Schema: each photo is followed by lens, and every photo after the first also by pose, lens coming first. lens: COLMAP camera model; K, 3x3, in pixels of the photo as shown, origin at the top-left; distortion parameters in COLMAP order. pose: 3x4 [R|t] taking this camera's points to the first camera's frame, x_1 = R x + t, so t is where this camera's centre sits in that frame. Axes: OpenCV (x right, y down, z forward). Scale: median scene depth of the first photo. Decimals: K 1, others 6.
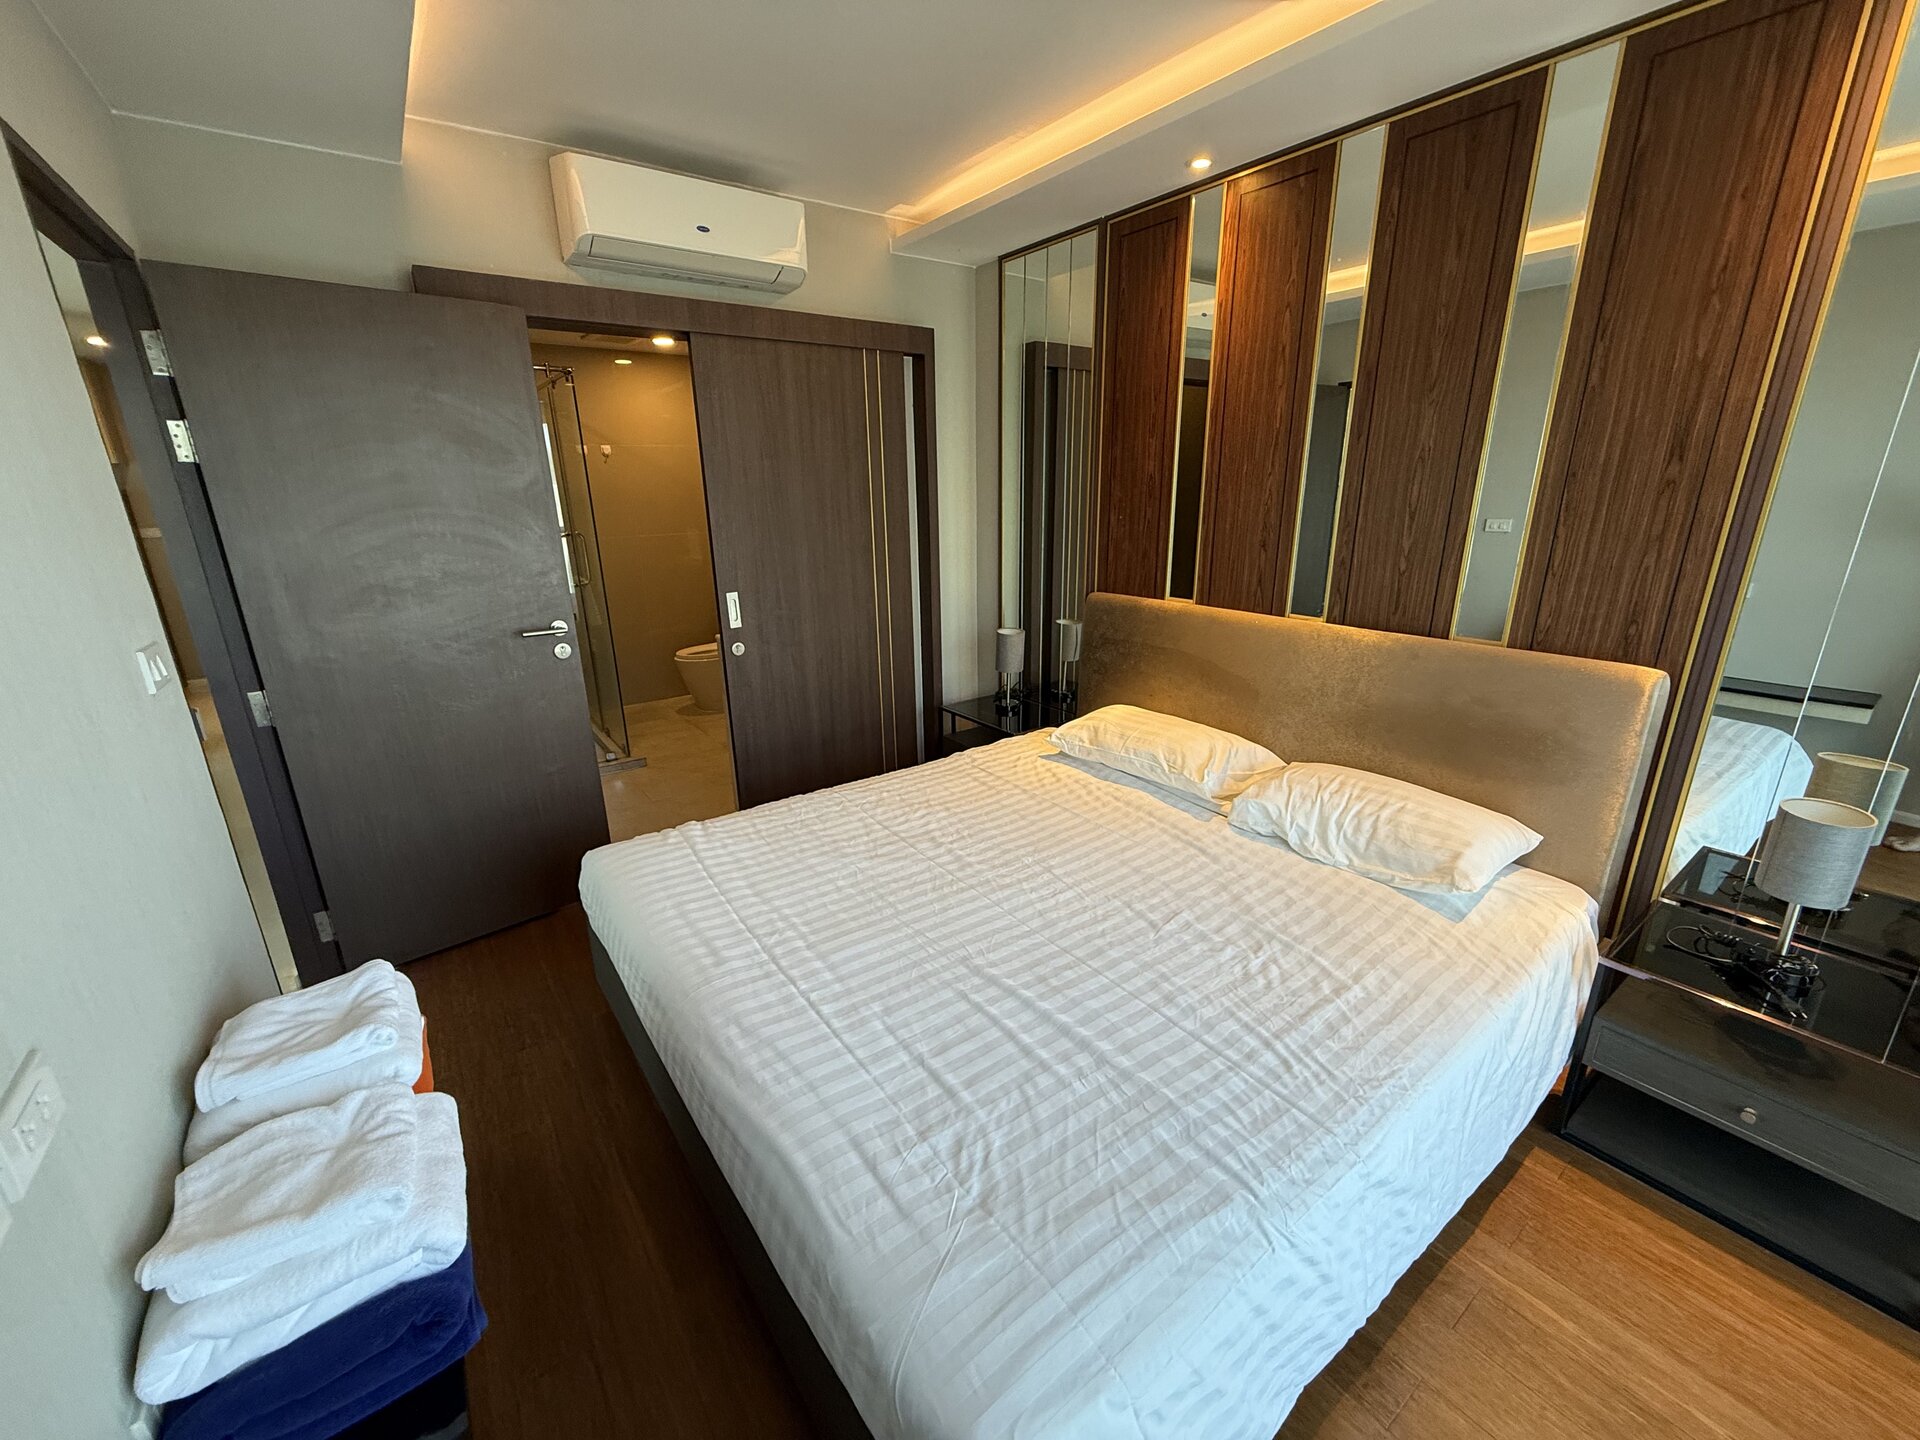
lens RADIAL K [[767.5, 0, 952.1], [0, 767.5, 718.6], [0, 0, 1]] dist [-0.001642, 0.000624]
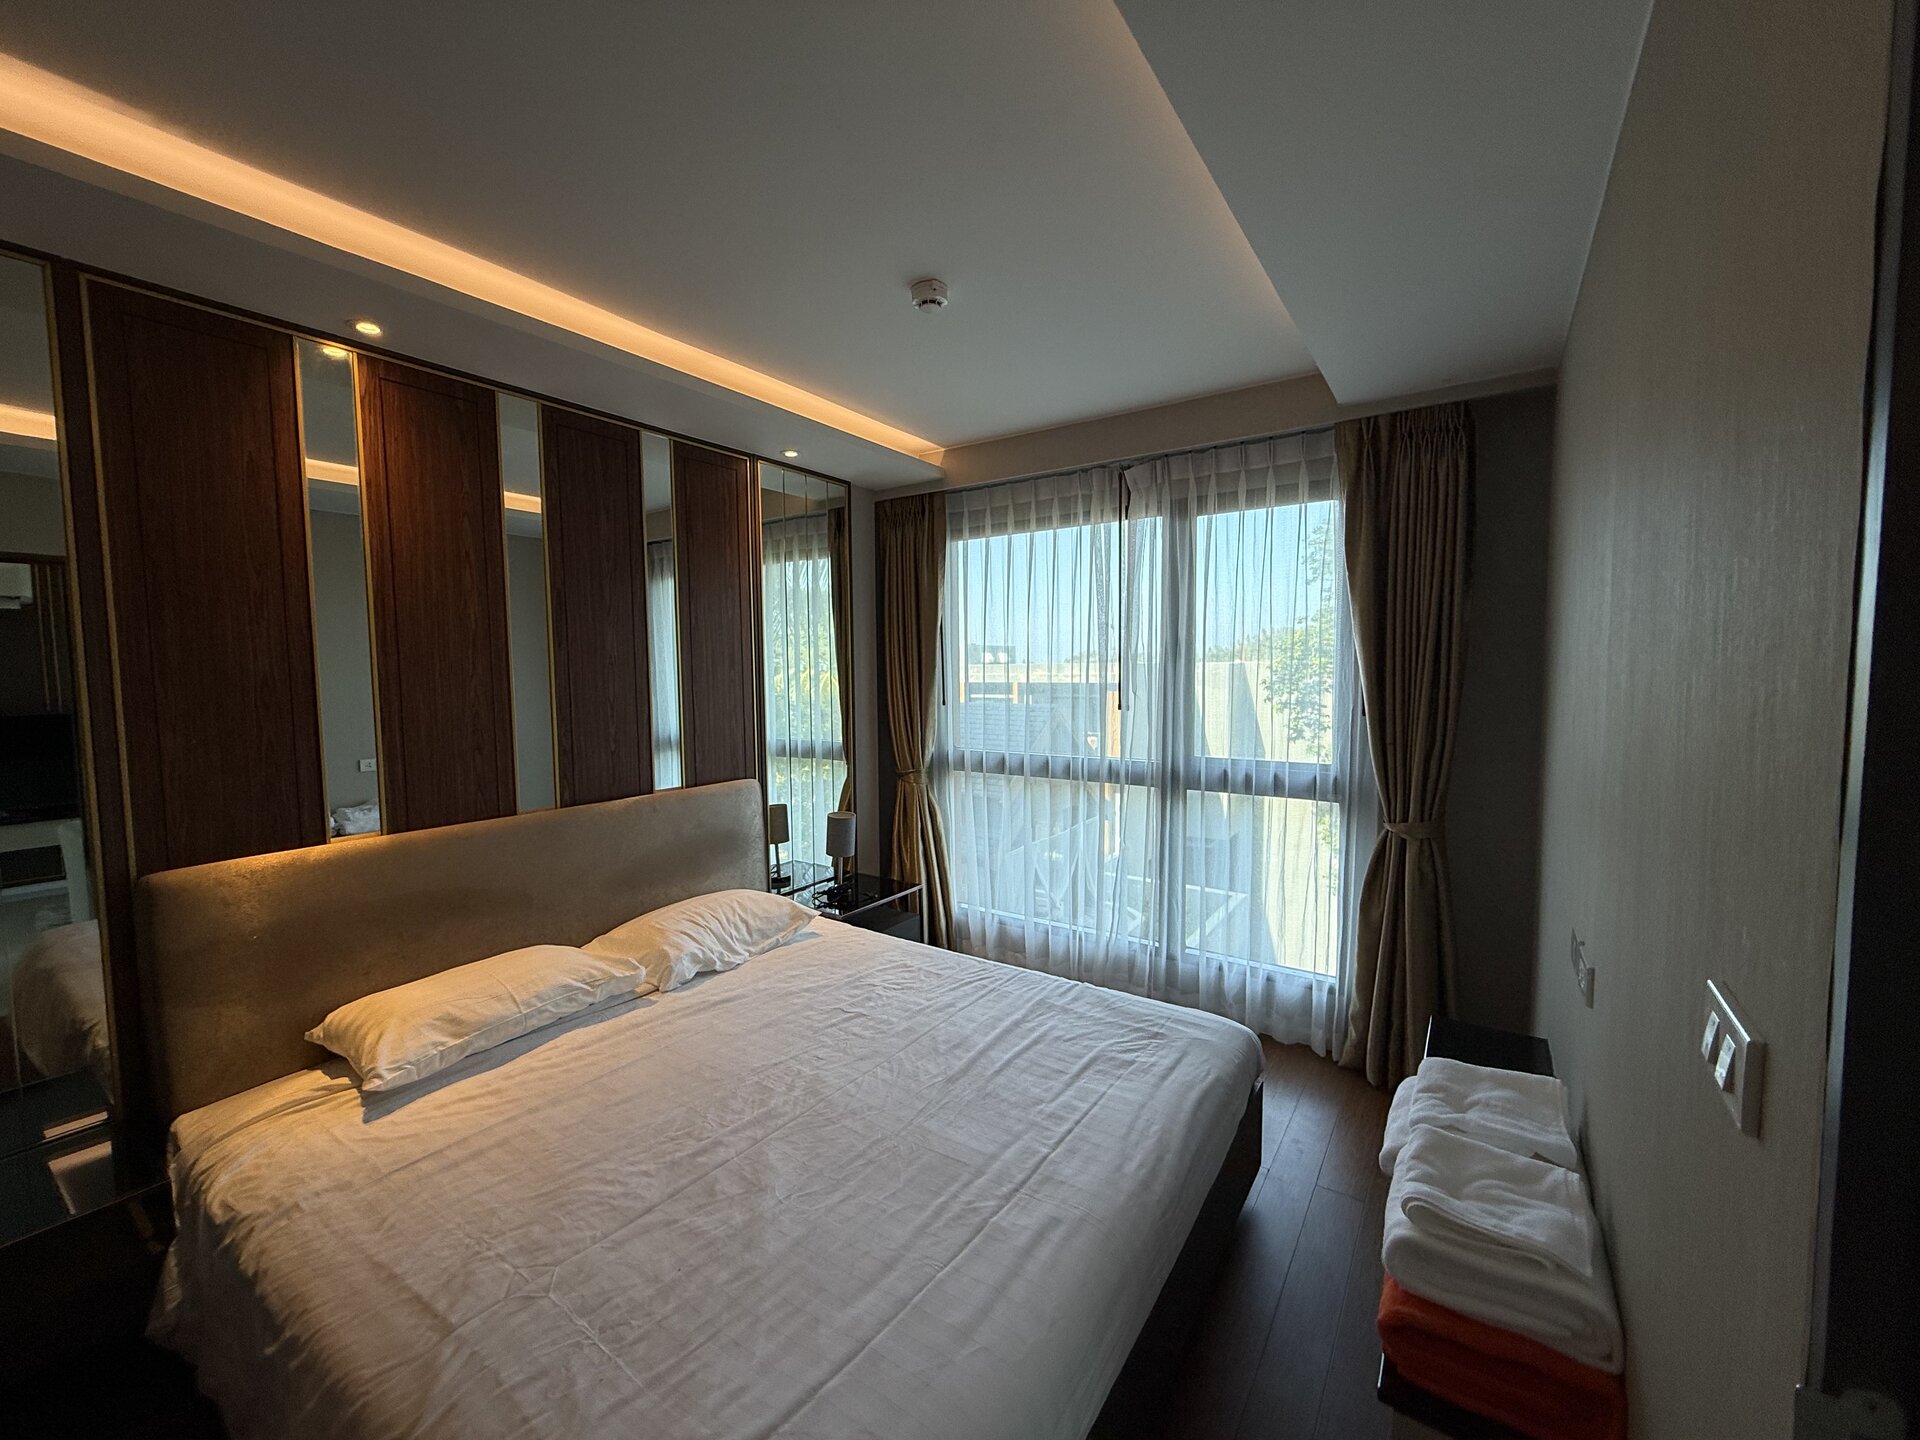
lens RADIAL K [[767.5, 0, 954.8], [0, 767.5, 717.0], [0, 0, 1]] dist [-0.001642, 0.000624]
pose [[-0.331389, -0.040365, 0.942630, -0.725642], [0.294269, 0.944826, 0.143912, -0.247586], [-0.896430, 0.325077, -0.301227, 0.822240]]
